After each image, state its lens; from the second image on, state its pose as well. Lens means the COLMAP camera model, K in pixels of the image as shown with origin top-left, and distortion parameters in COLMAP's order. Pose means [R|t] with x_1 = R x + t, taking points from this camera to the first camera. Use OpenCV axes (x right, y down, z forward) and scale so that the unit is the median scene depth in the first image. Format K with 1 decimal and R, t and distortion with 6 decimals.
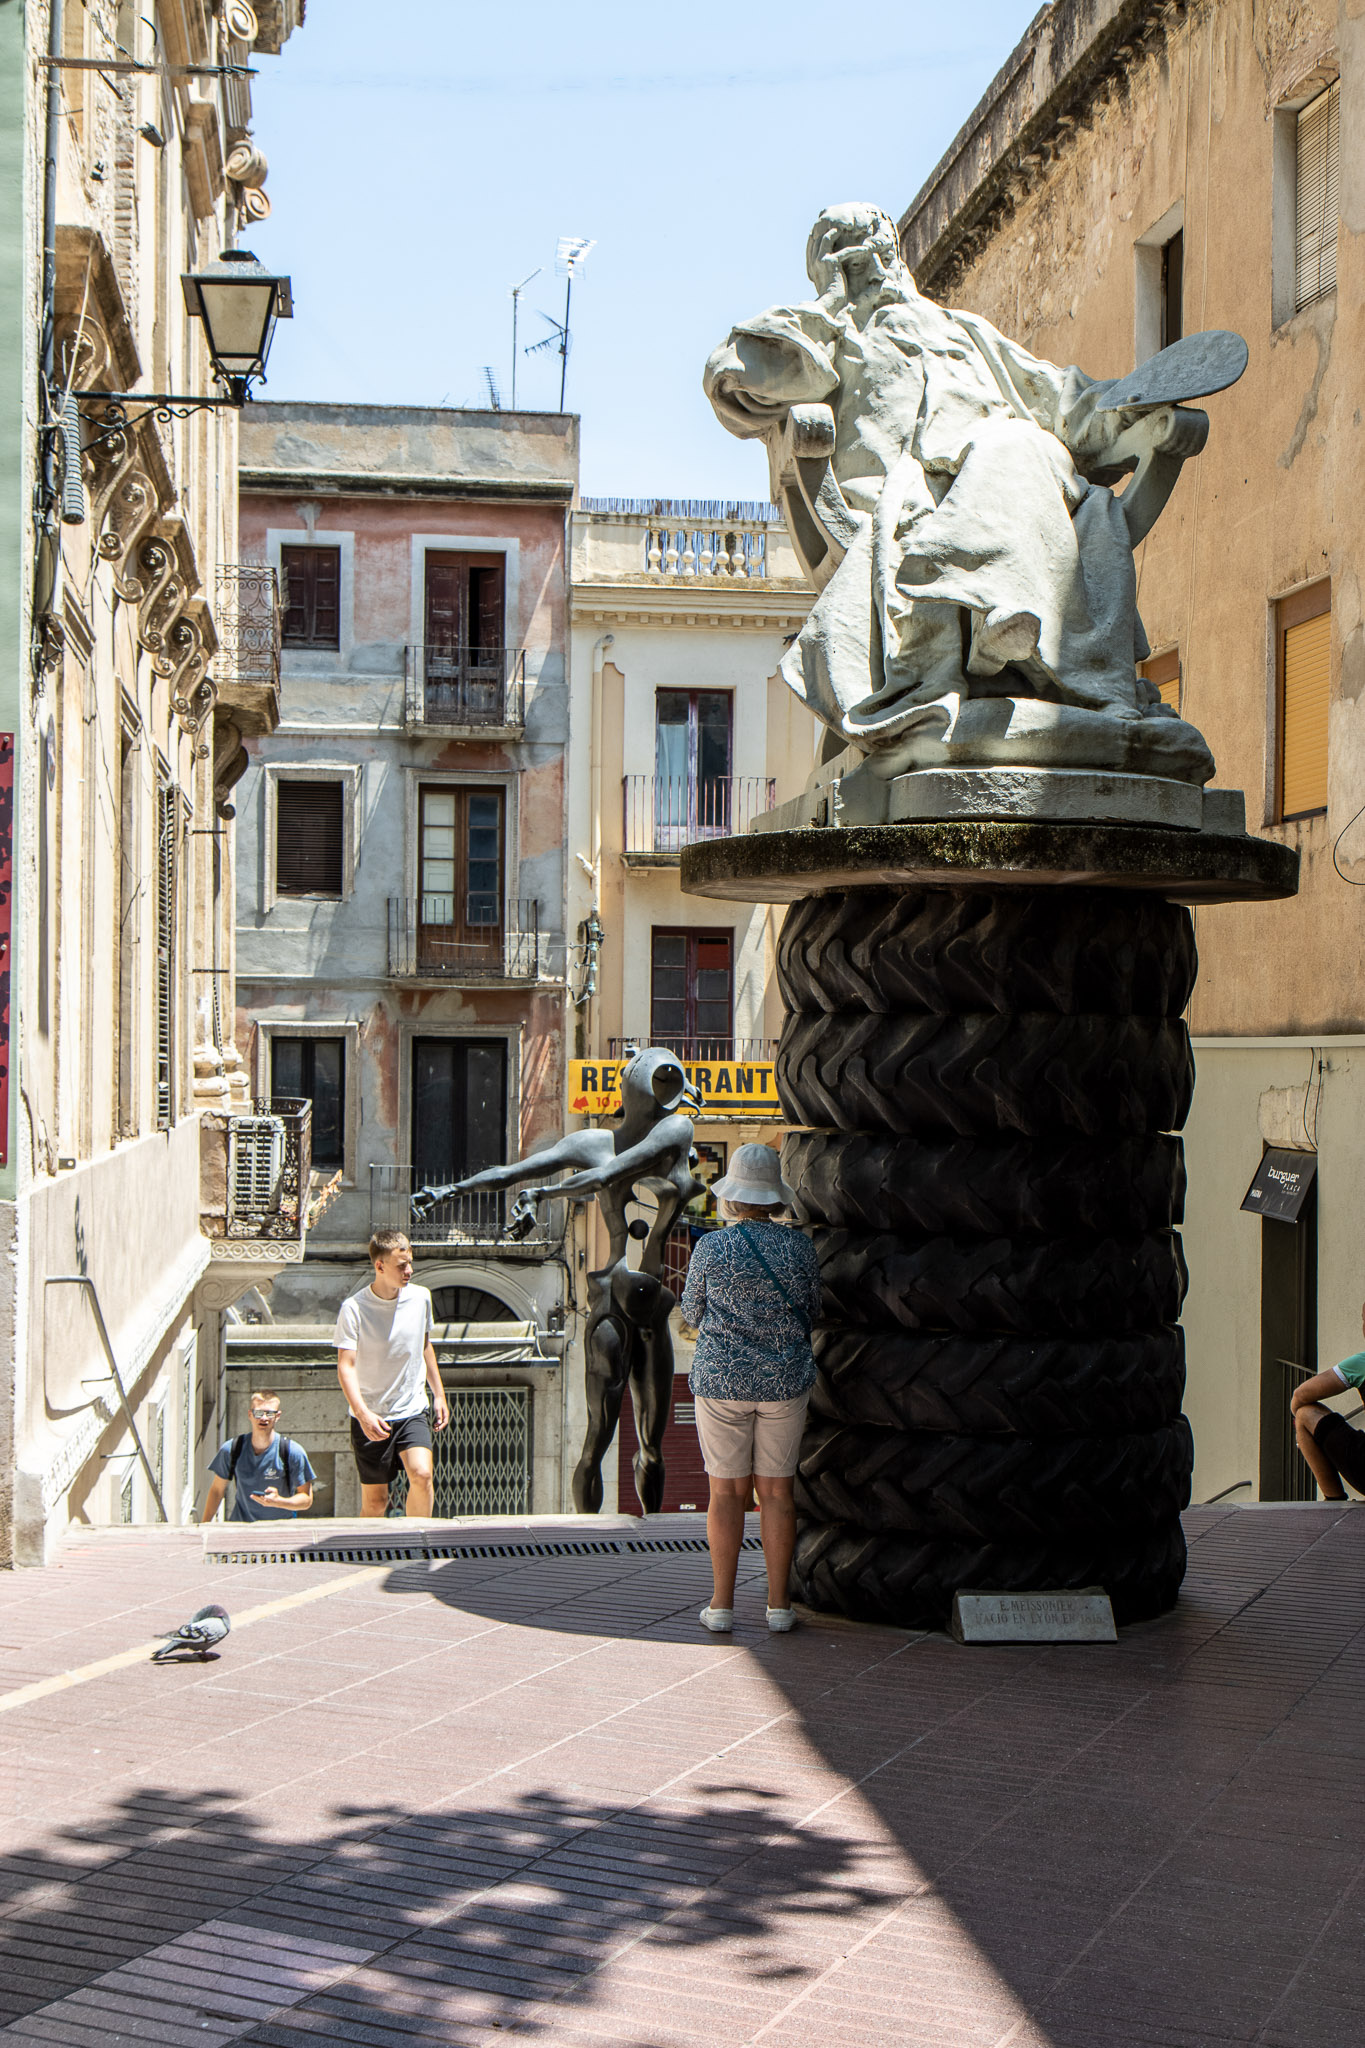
lens RADIAL K [[2228.2, 0, 682.5], [0, 2228.2, 1024.0], [0, 0, 1]] dist [0.015342, 0.004096]
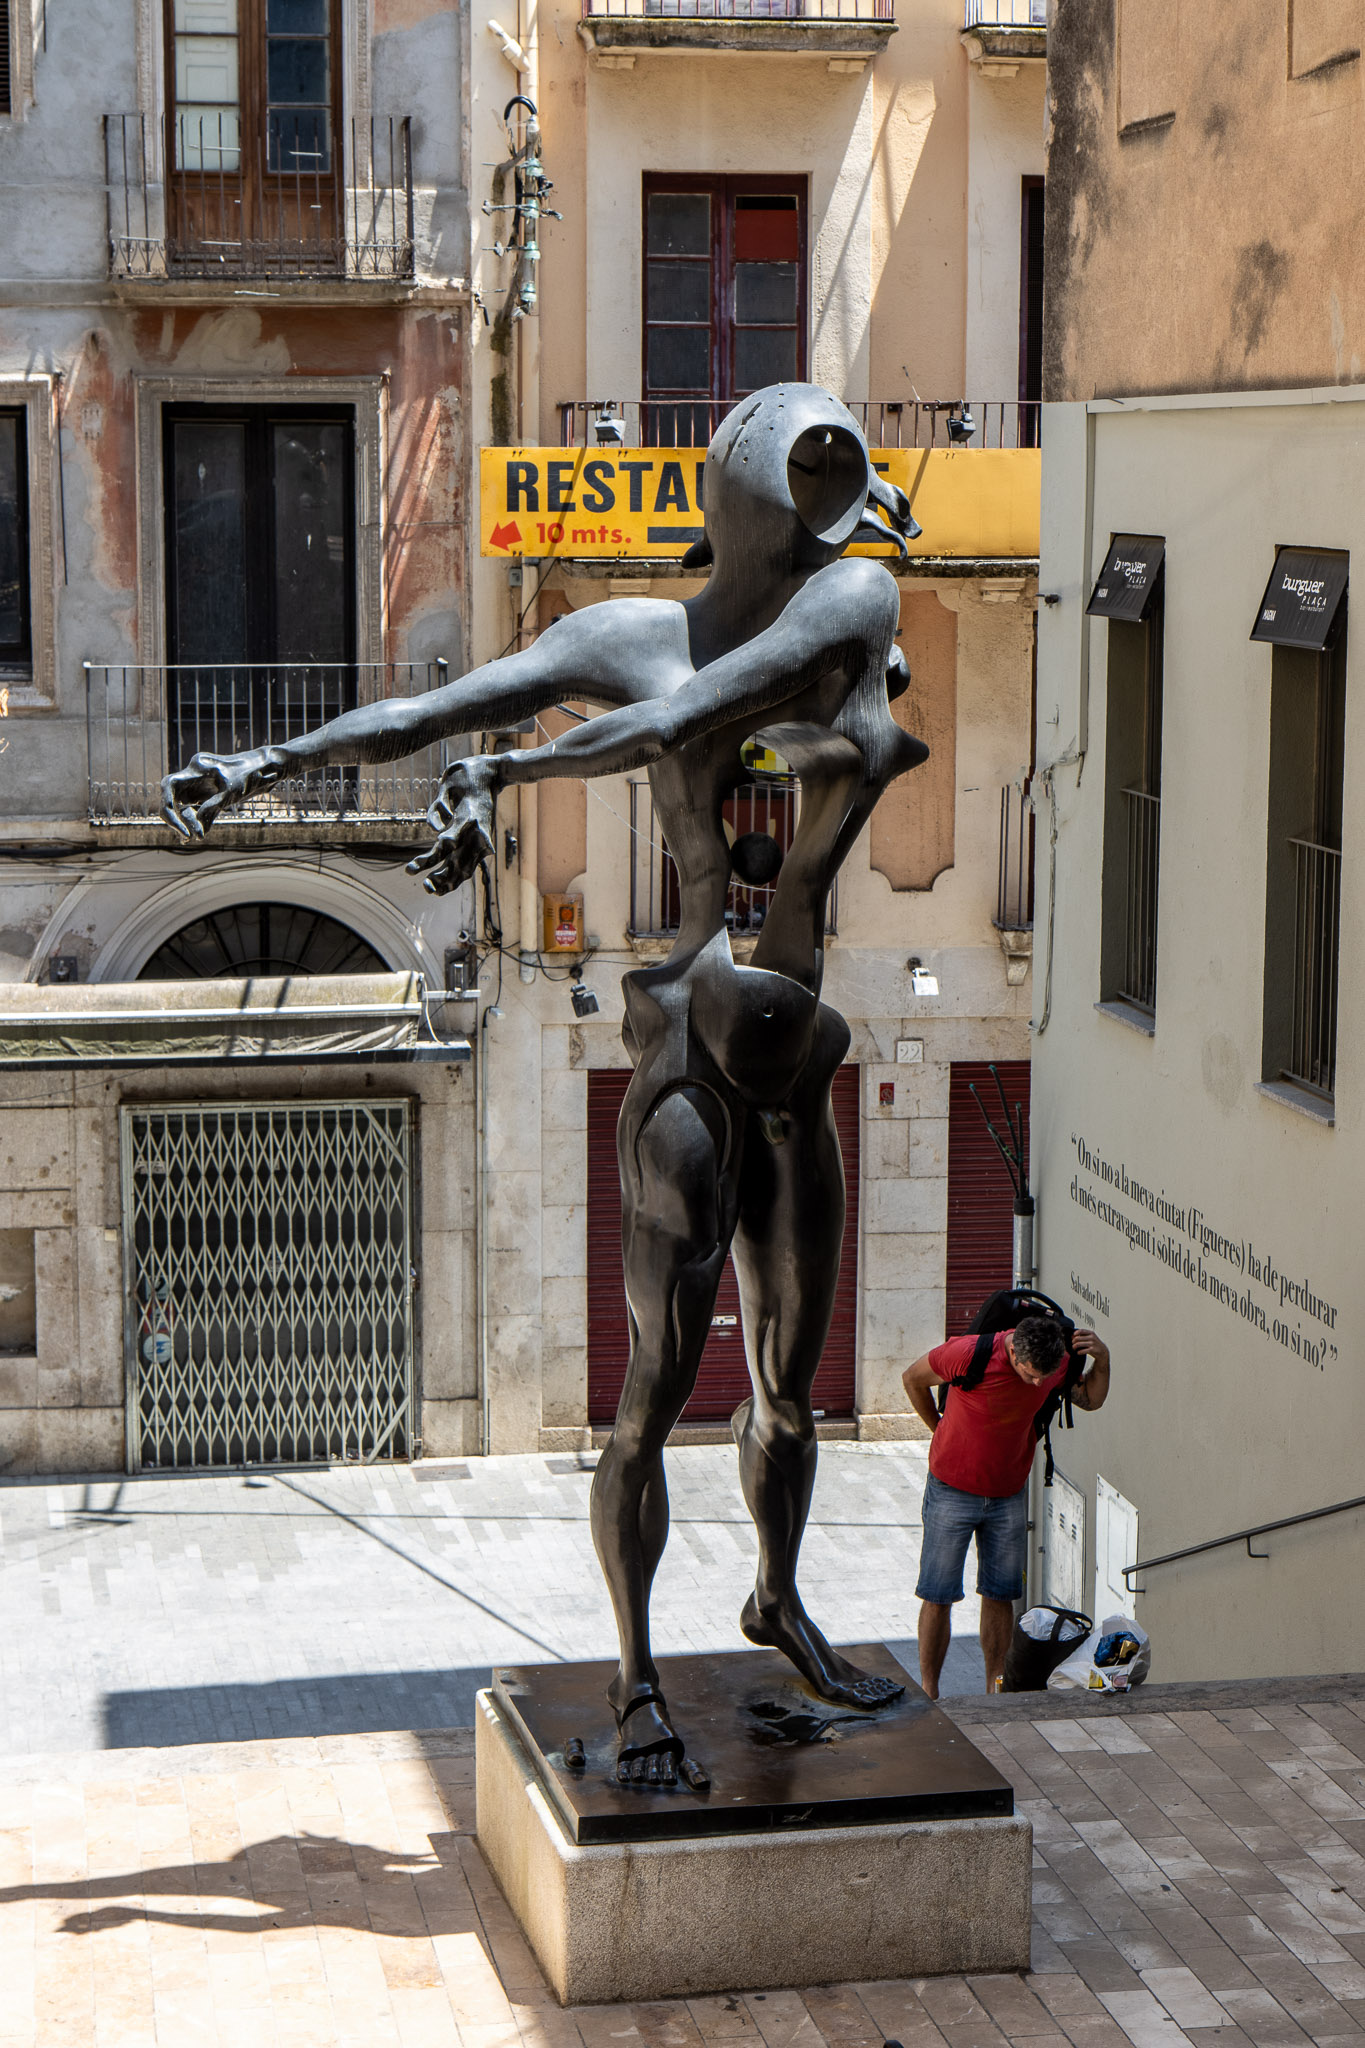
lens RADIAL K [[3976.0, 0, 682.5], [0, 3976.0, 1024.0], [0, 0, 1]] dist [-0.010229, 0.020661]
pose [[0.999943, -0.008634, 0.006271, -0.012570], [0.007542, 0.987566, 0.157023, 0.004167], [-0.007549, -0.156967, 0.987575, 0.107443]]
